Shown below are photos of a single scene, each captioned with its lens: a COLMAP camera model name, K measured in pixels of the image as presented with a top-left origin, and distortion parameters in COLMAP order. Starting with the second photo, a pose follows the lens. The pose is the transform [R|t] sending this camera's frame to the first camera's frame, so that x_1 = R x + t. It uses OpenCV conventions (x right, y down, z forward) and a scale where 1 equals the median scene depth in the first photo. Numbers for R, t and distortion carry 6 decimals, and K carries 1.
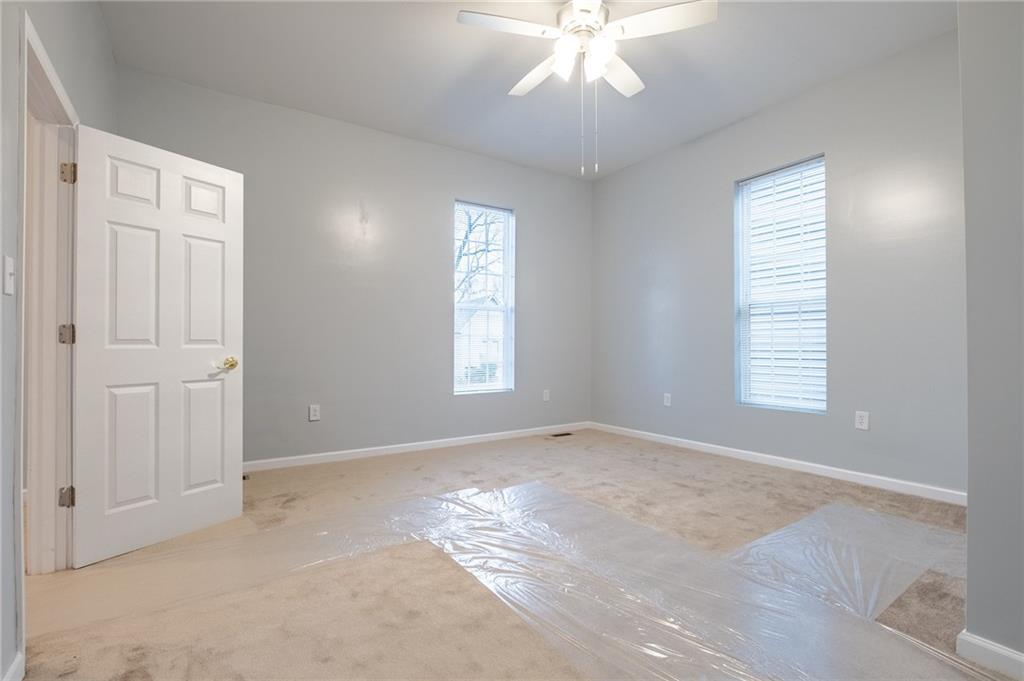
lens RADIAL K [[462.4, 0, 499.0], [0, 462.4, 344.4], [0, 0, 1]] dist [0.001502, 0.000123]
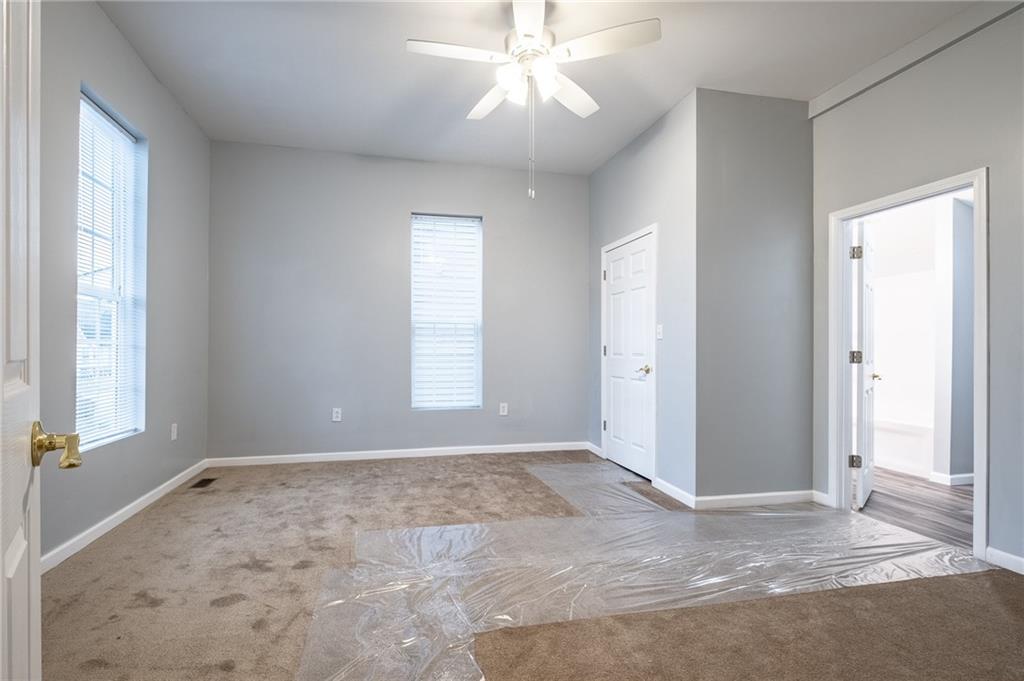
lens RADIAL K [[462.4, 0, 499.0], [0, 462.4, 344.4], [0, 0, 1]] dist [0.001502, 0.000123]
pose [[0.336299, 0.018791, 0.941568, -0.601569], [-0.009869, 0.999816, -0.016428, -0.019324], [-0.941704, -0.003767, 0.336423, 0.504913]]
